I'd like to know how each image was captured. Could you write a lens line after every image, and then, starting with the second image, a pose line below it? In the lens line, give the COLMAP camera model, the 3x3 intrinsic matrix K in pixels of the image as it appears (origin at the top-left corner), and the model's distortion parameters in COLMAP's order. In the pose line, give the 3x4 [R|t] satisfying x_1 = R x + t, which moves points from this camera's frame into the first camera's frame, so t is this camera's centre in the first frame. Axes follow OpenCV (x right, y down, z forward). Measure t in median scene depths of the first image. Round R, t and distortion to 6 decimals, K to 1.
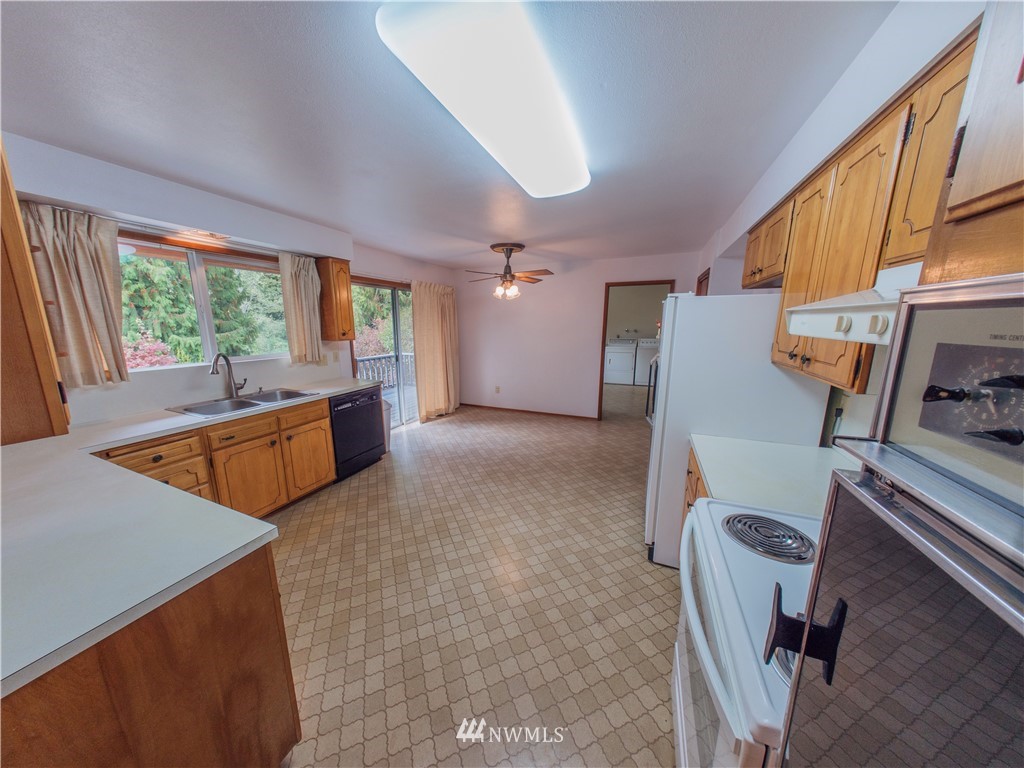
lens RADIAL K [[327.5, 0, 506.3], [0, 327.5, 386.6], [0, 0, 1]] dist [-0.000368, 0.000004]
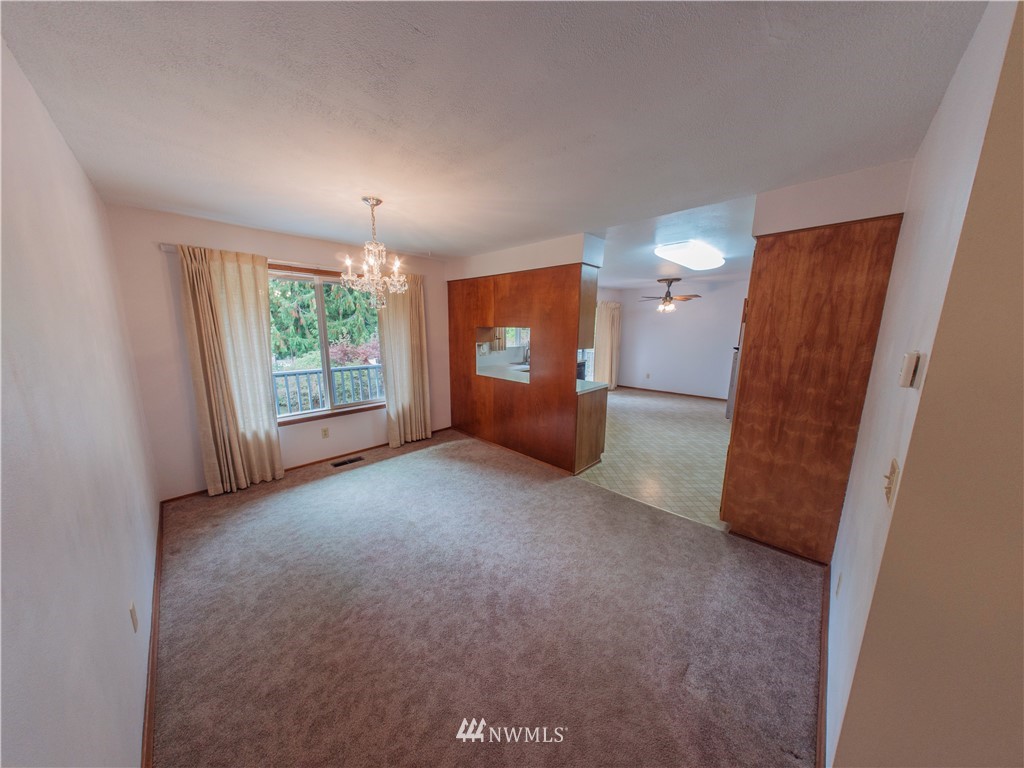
lens RADIAL K [[327.5, 0, 506.3], [0, 327.5, 386.6], [0, 0, 1]] dist [-0.000368, 0.000004]
pose [[0.929496, 0.068706, -0.362376, -0.120716], [-0.074299, 0.997235, -0.001501, 0.152609], [0.361271, 0.028319, 0.932031, -0.762539]]
